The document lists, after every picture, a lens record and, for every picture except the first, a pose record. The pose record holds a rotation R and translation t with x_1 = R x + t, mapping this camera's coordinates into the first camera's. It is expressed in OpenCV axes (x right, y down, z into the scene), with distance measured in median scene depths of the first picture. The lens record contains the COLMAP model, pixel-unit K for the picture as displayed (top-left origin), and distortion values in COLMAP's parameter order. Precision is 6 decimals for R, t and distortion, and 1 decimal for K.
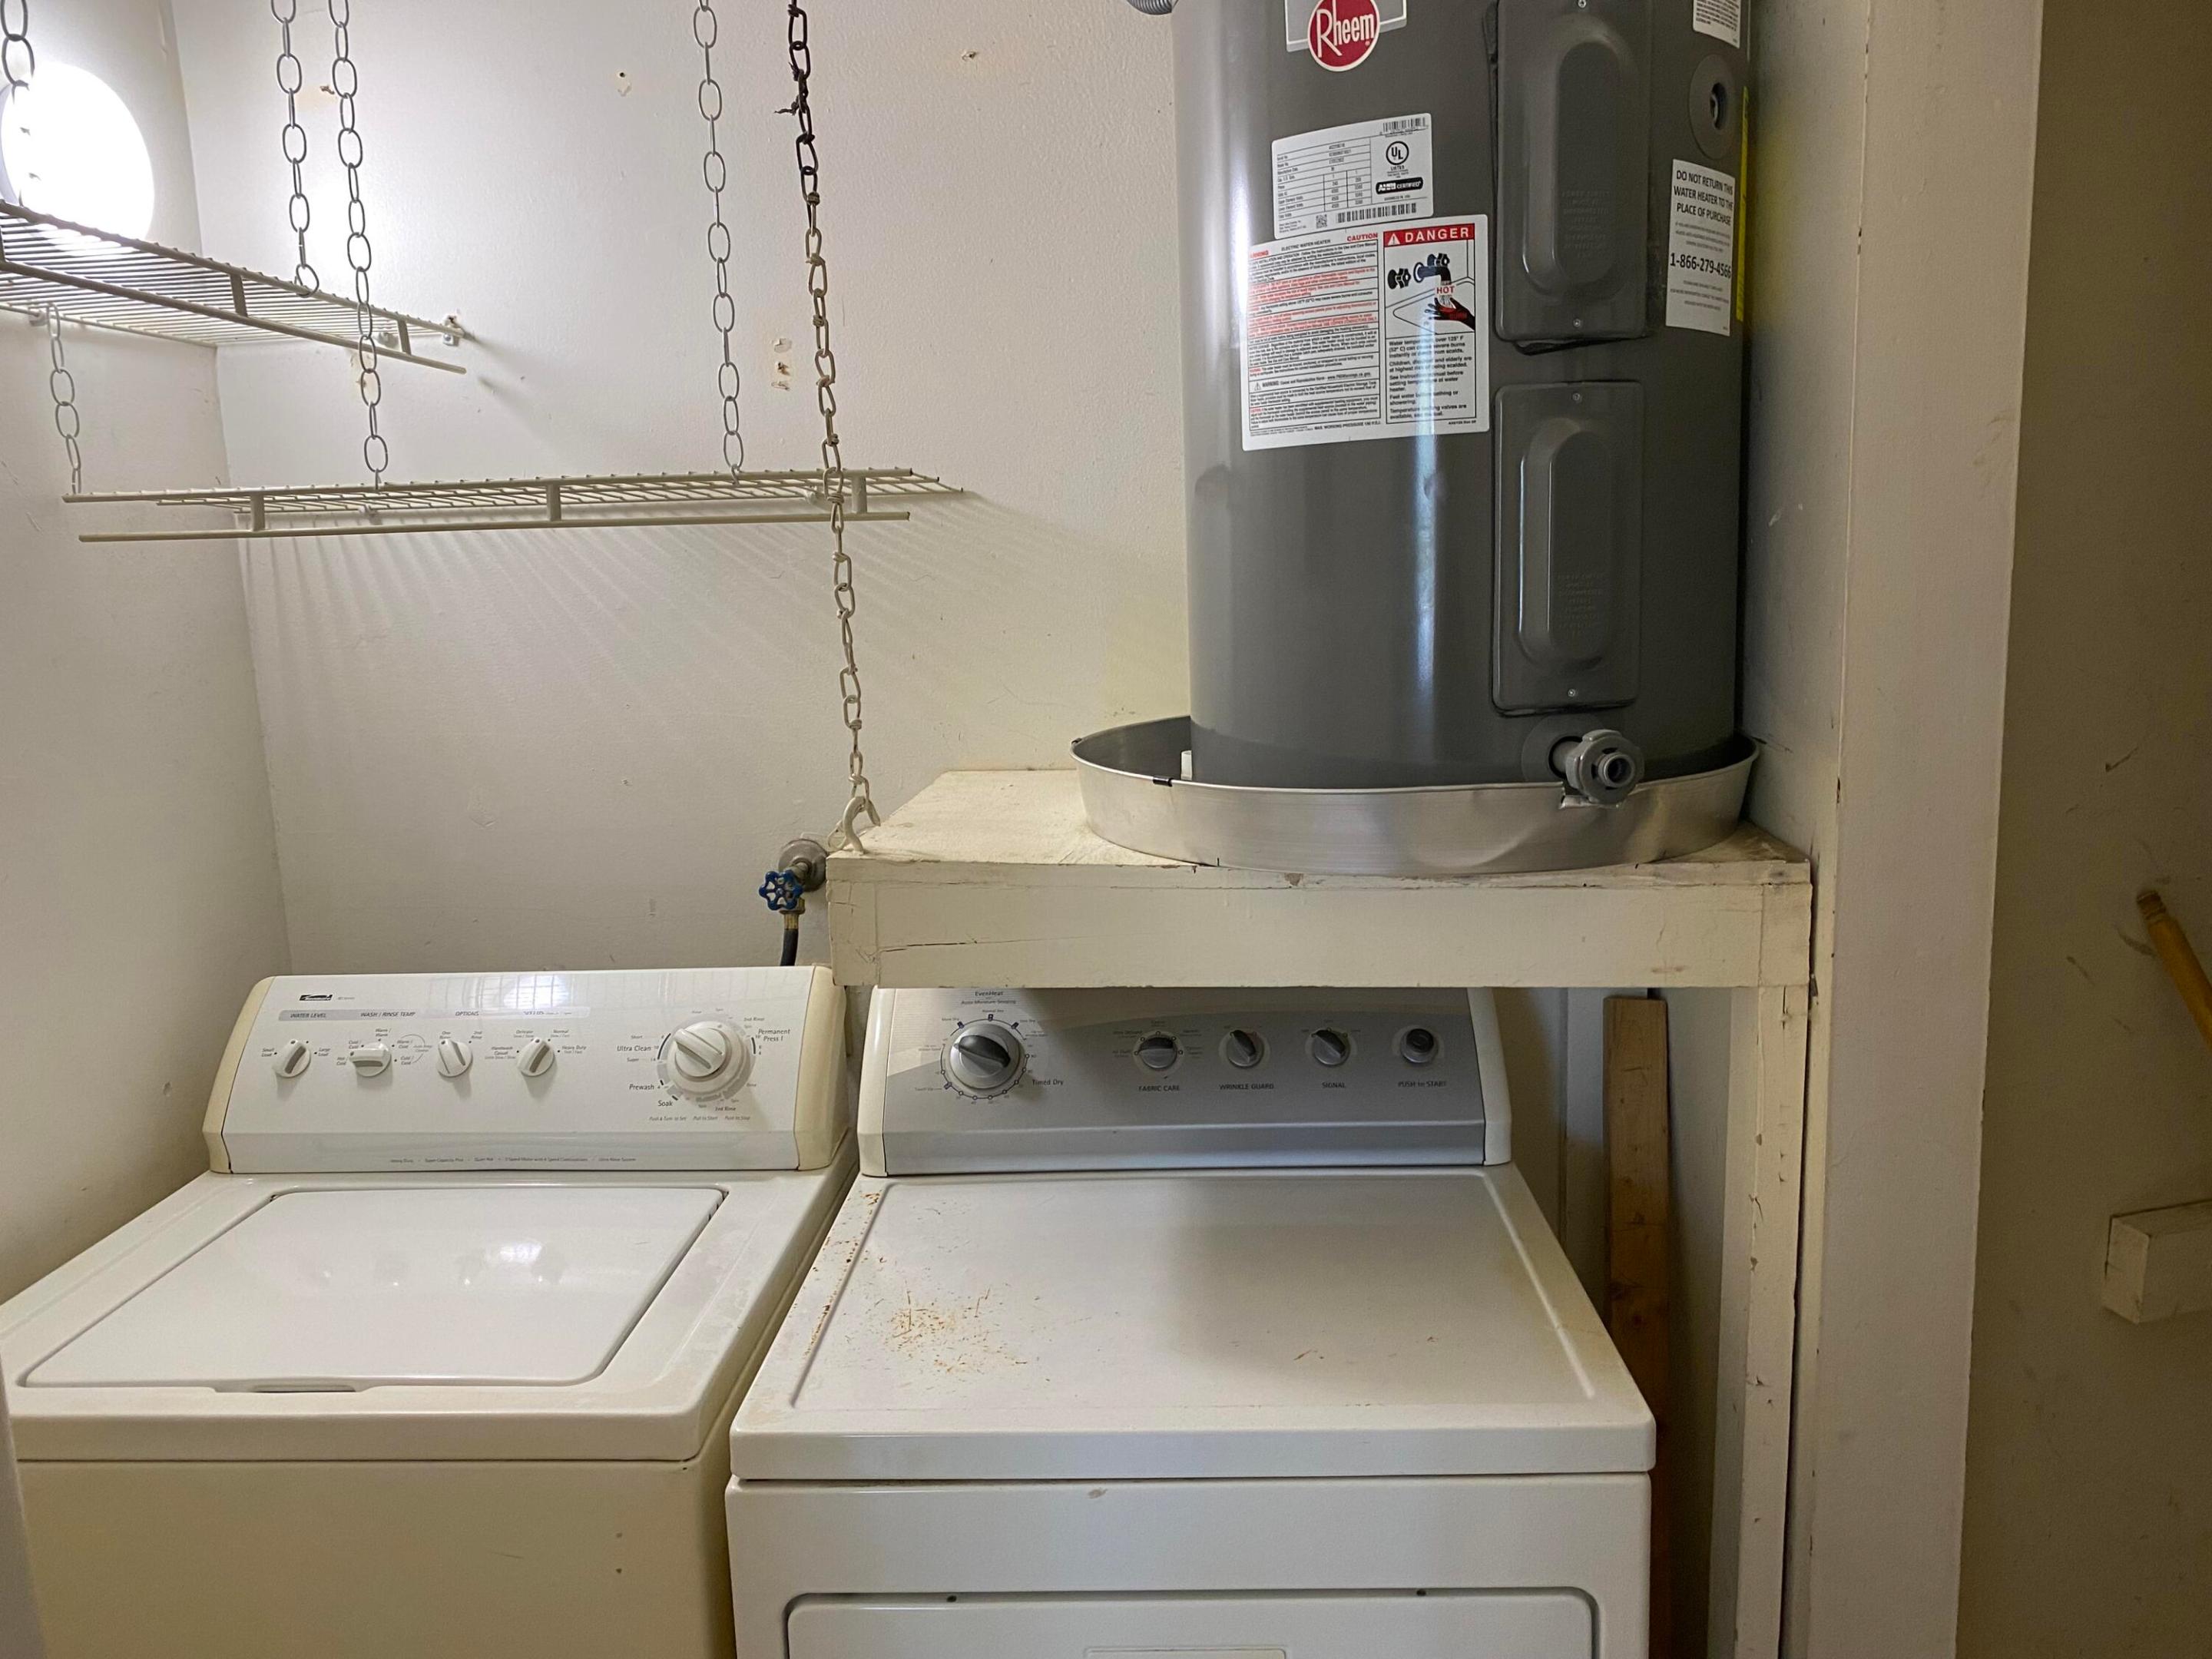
lens RADIAL K [[1603.7, 0, 1106.0], [0, 1603.7, 829.5], [0, 0, 1]] dist [0.007049, -0.070597]
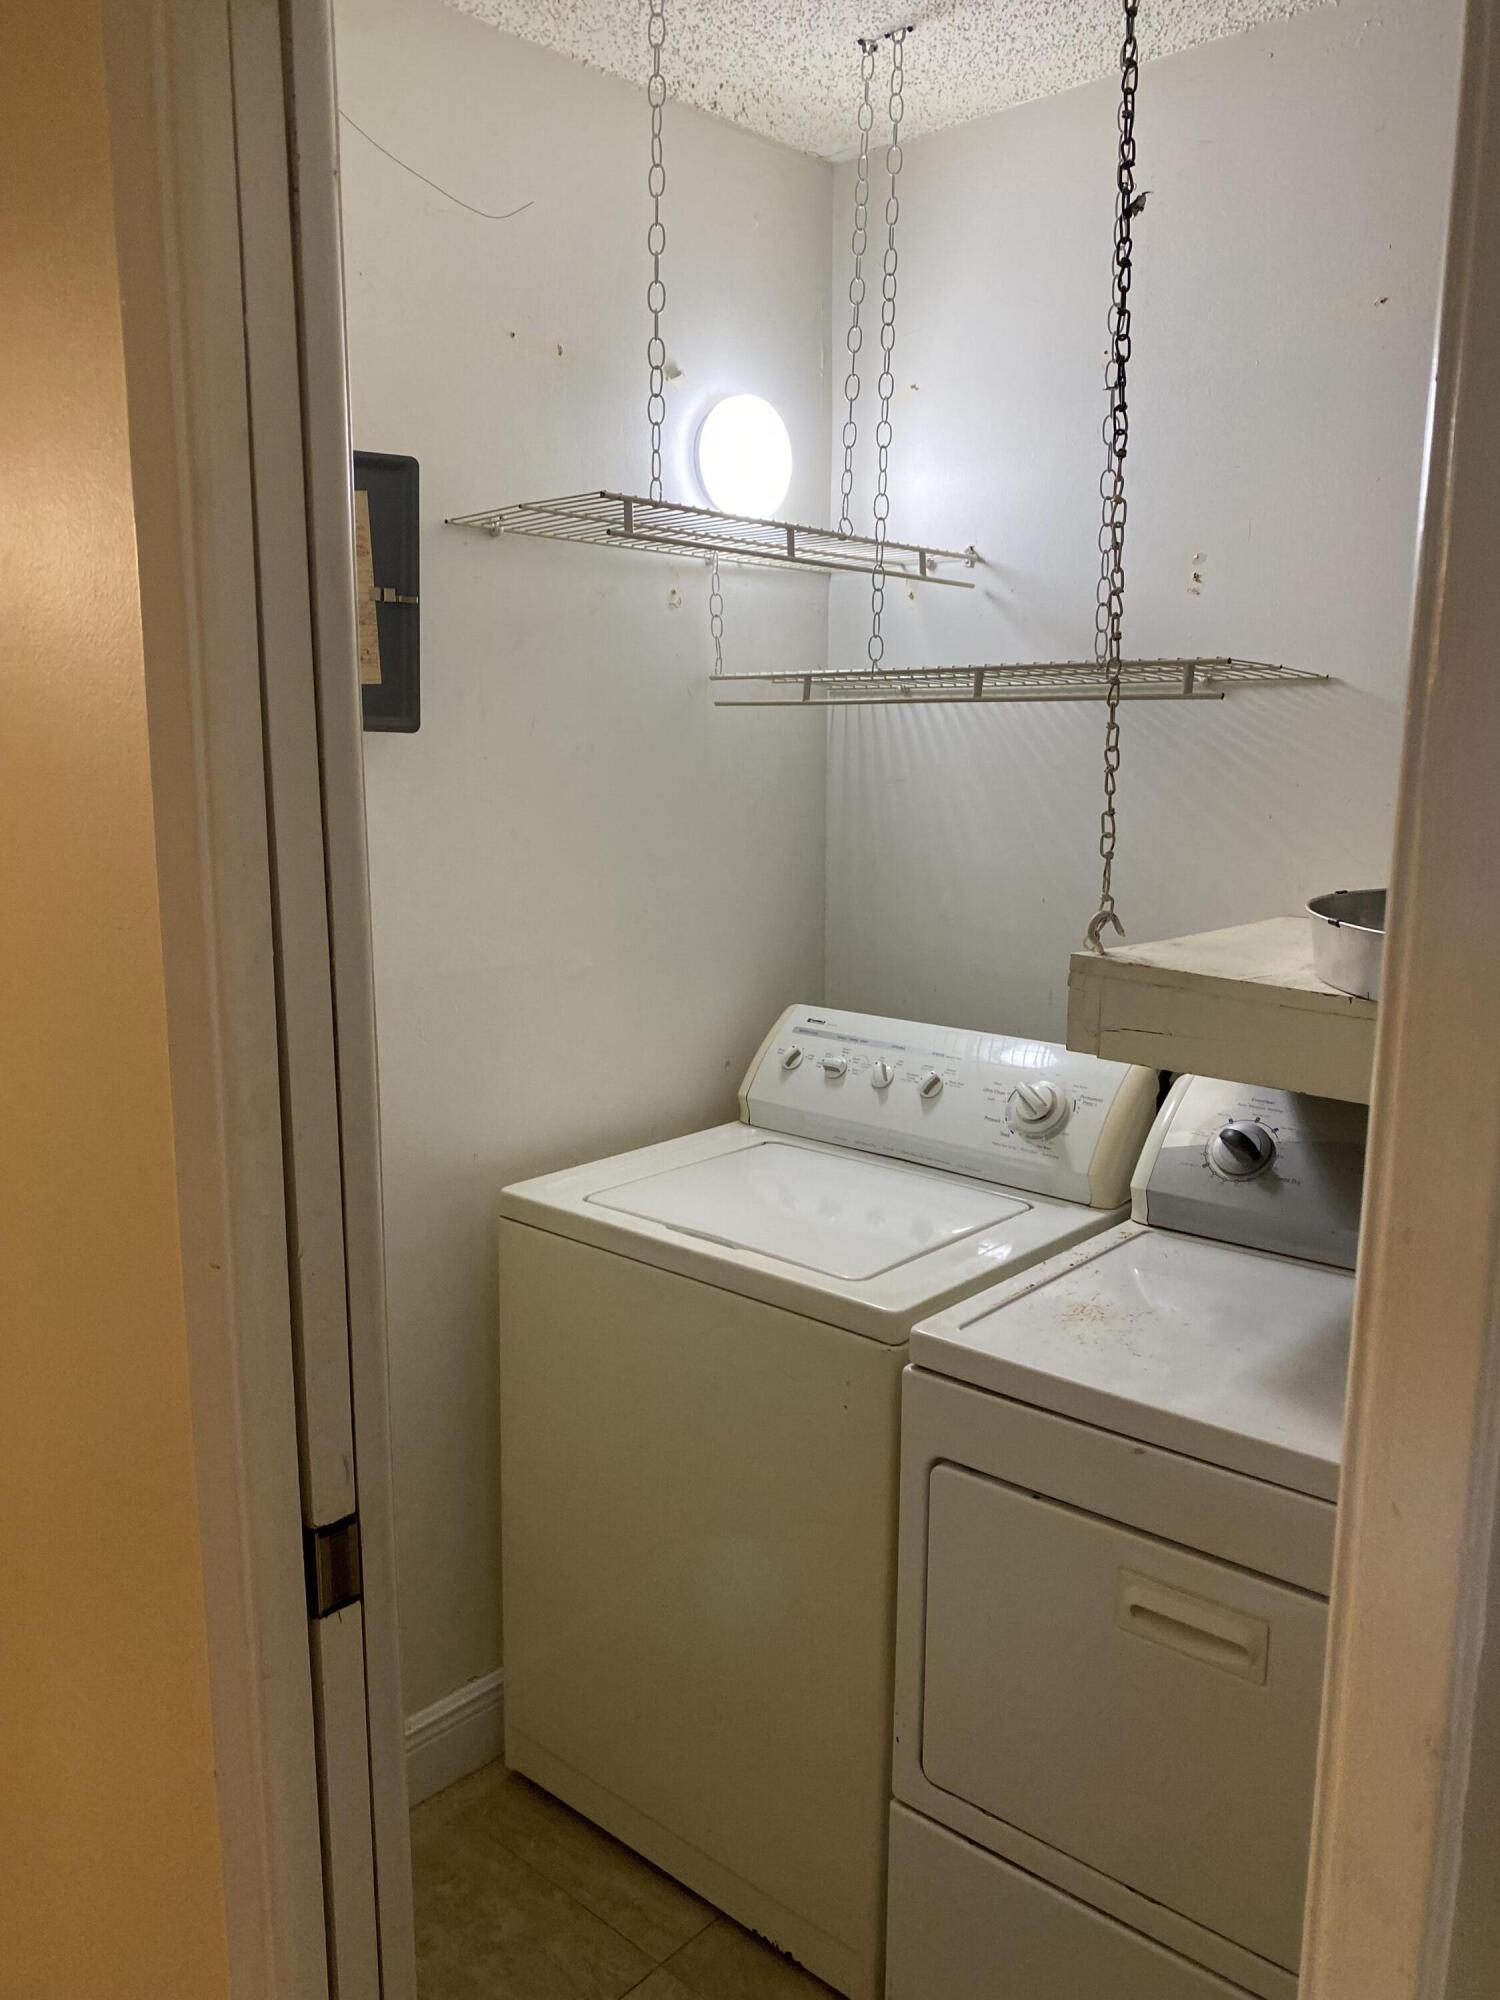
lens RADIAL K [[1496.2, 0, 748.2], [0, 1496.2, 1103.8], [0, 0, 1]] dist [-0.078151, -0.002945]
pose [[0.753055, 0.178457, -0.633293, 0.354194], [-0.131384, 0.983916, 0.121030, 0.021827], [0.644706, -0.007937, 0.764390, -0.098008]]
